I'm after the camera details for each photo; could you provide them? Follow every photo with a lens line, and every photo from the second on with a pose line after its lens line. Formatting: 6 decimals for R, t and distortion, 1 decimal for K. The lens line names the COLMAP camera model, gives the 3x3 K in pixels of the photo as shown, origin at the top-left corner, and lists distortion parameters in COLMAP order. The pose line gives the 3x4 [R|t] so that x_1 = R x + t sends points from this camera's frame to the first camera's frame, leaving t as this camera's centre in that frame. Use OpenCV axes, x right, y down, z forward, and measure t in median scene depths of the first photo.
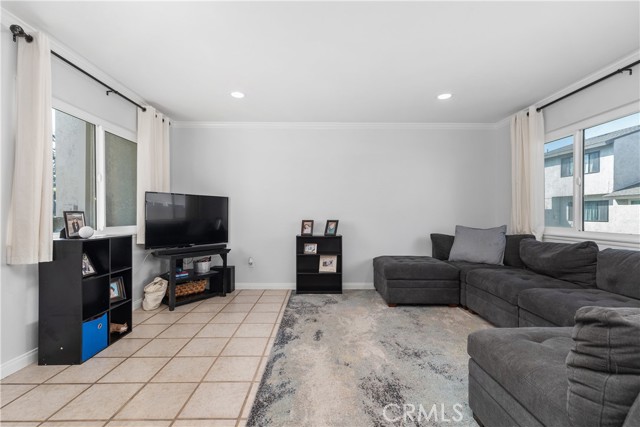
lens RADIAL K [[290.4, 0, 324.6], [0, 290.4, 212.6], [0, 0, 1]] dist [0.006928, -0.000811]
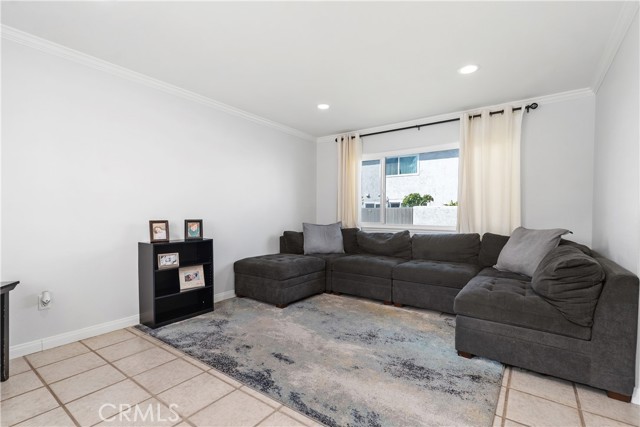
lens RADIAL K [[290.4, 0, 325.5], [0, 290.4, 217.7], [0, 0, 1]] dist [0.006928, -0.000811]
pose [[0.593503, -0.010084, 0.804769, -0.473269], [-0.008752, 0.999782, 0.018982, 0.003404], [-0.804784, -0.018310, 0.593285, 0.322203]]
